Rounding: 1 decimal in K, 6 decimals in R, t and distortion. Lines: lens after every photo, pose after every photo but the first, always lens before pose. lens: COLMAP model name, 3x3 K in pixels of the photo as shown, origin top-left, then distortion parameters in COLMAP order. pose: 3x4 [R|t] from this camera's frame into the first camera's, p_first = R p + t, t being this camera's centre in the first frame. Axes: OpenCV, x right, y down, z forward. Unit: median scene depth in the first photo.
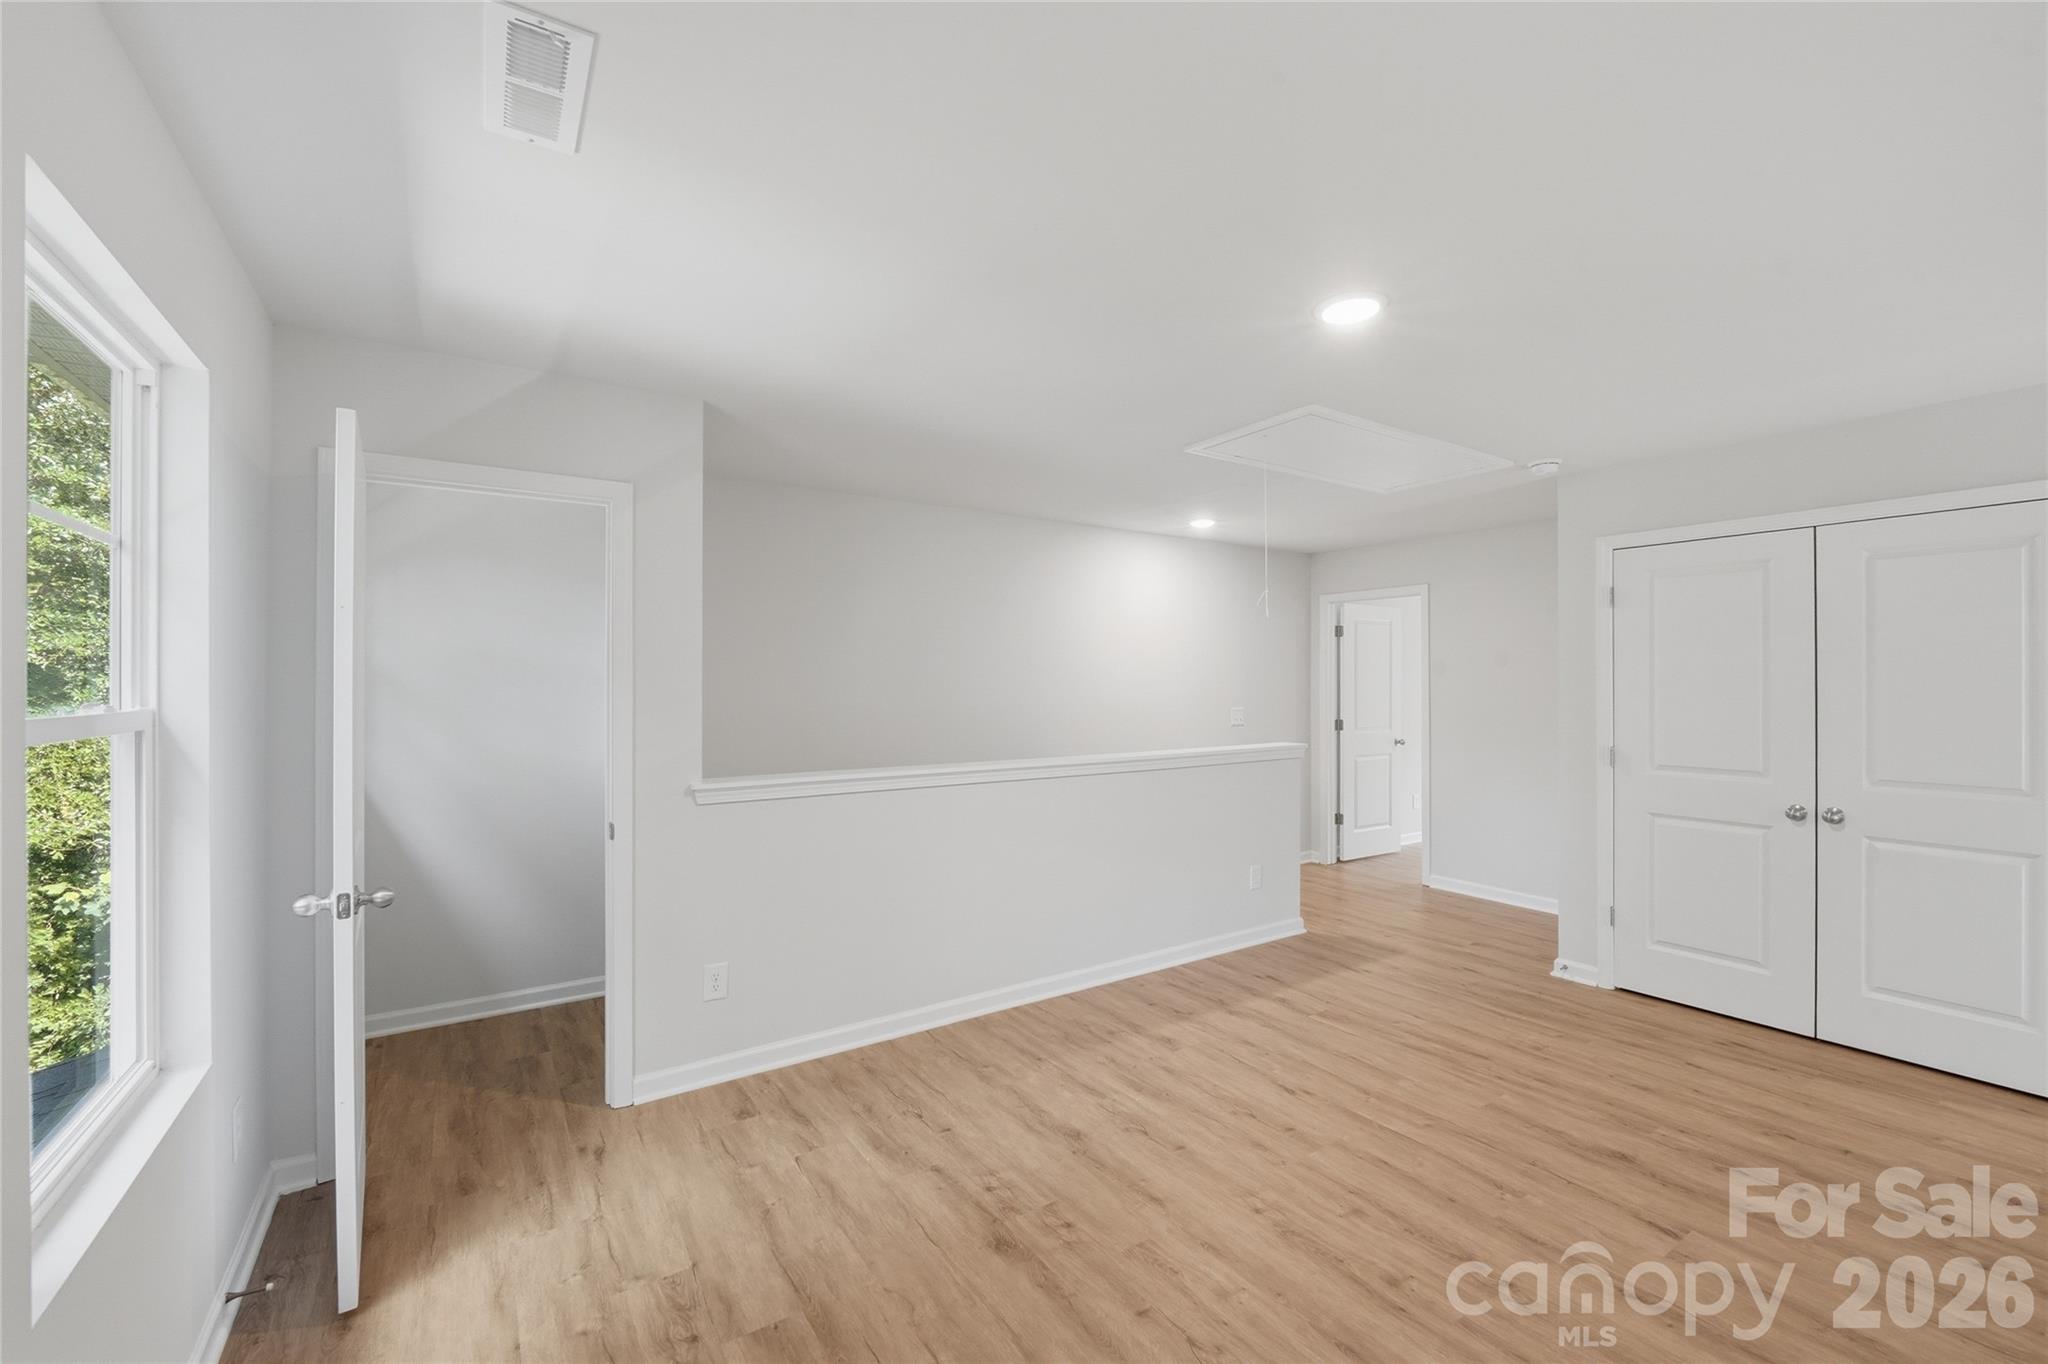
lens RADIAL K [[845.9, 0, 1034.2], [0, 845.9, 677.0], [0, 0, 1]] dist [-0.010953, -0.000410]
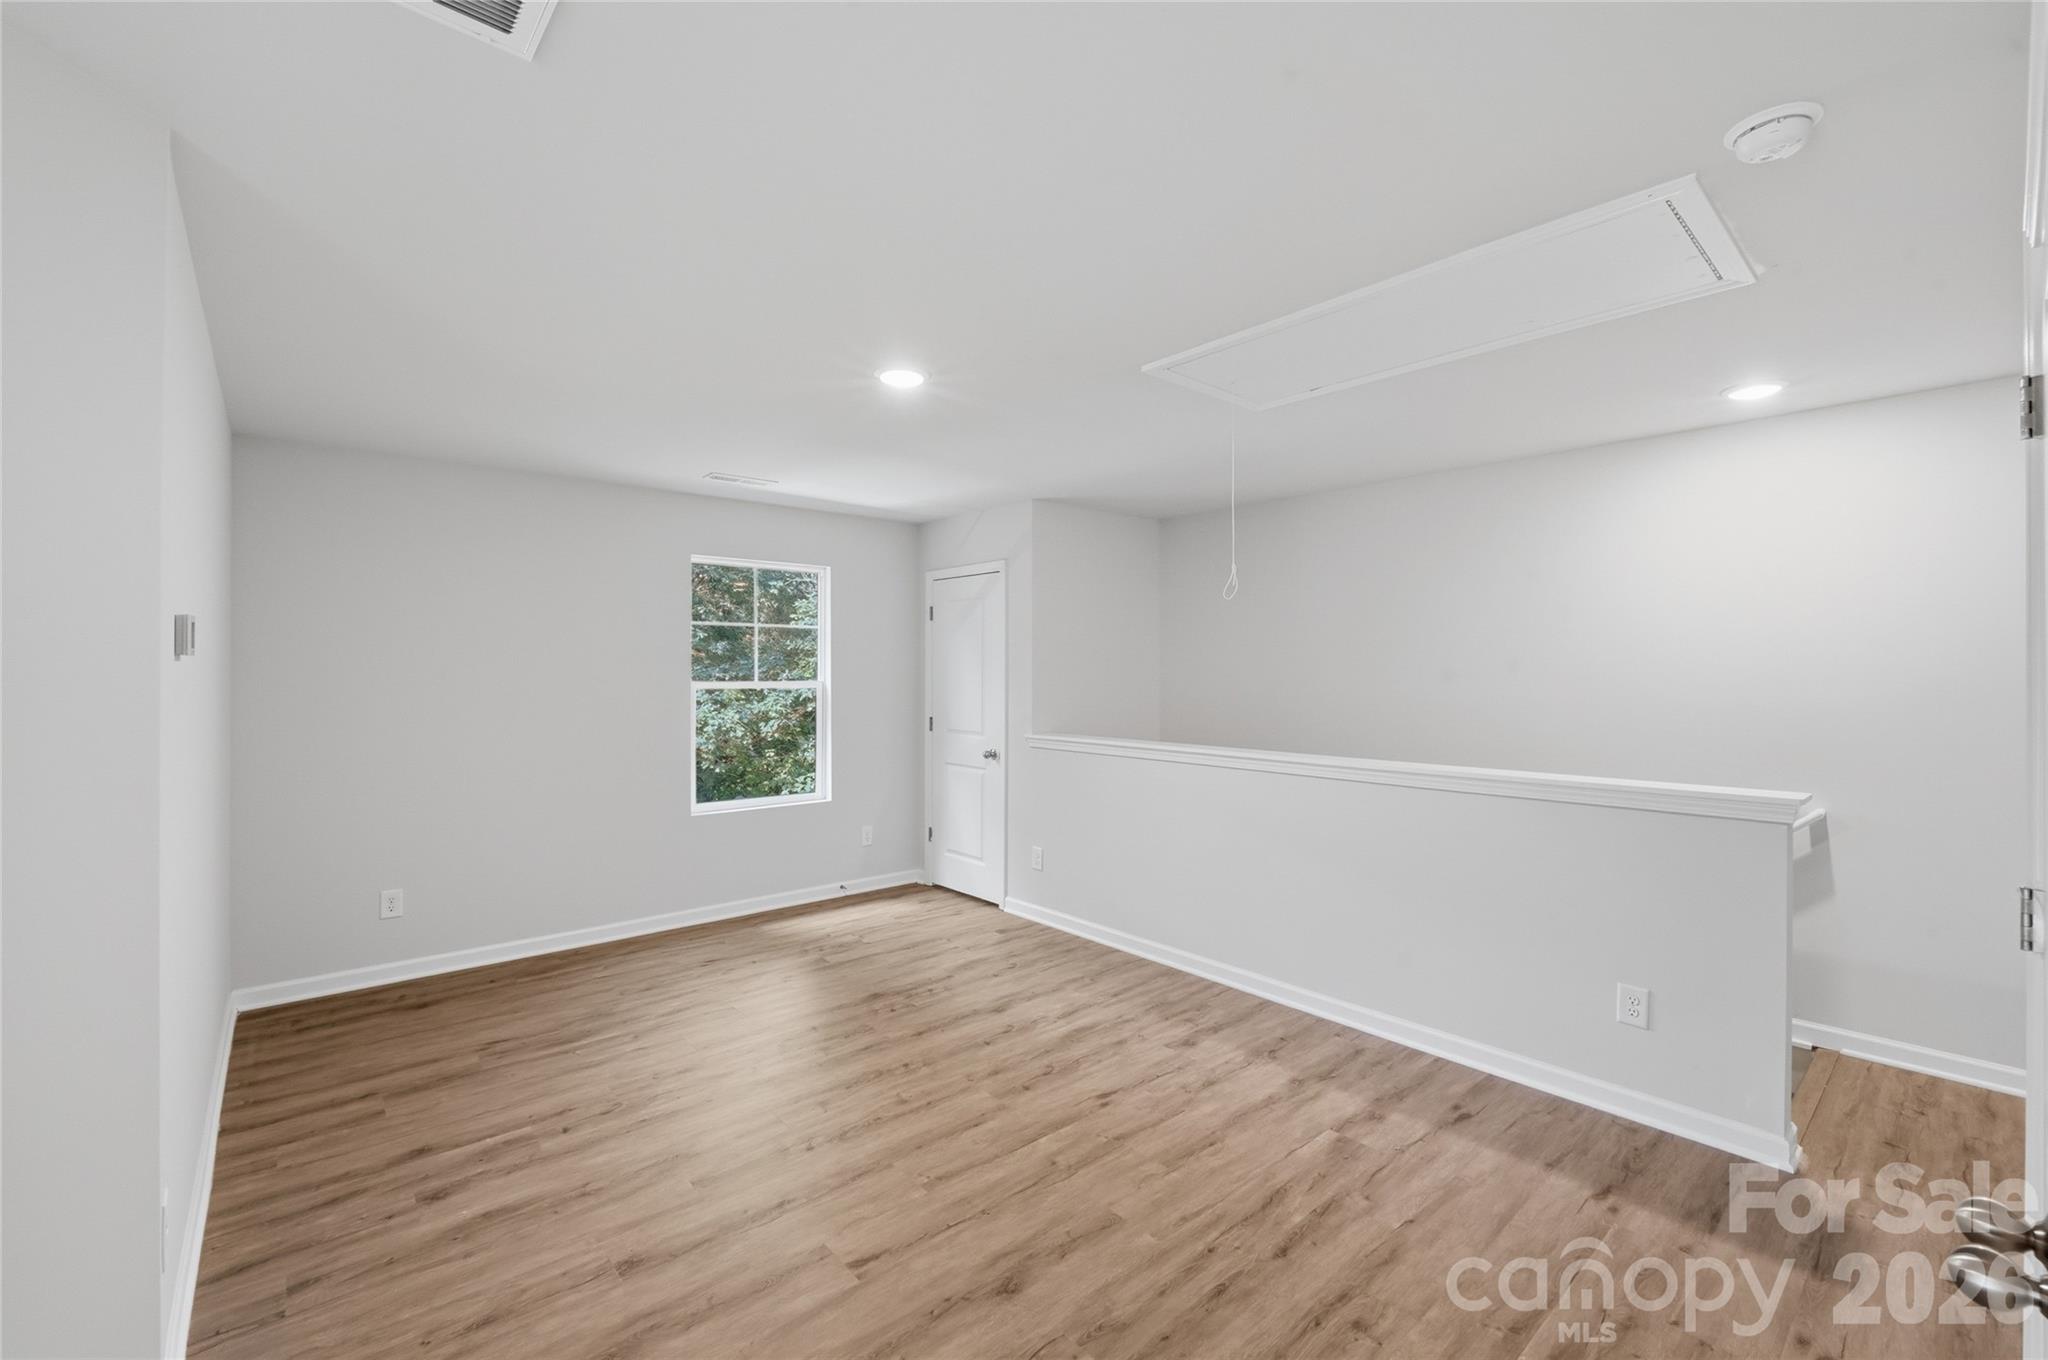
lens RADIAL K [[845.9, 0, 1034.2], [0, 845.9, 675.0], [0, 0, 1]] dist [-0.010953, -0.000410]
pose [[0.134231, 0.007105, -0.990925, 1.183483], [-0.000967, 0.999975, 0.007039, -0.010888], [0.990950, 0.000013, 0.134234, 0.729304]]
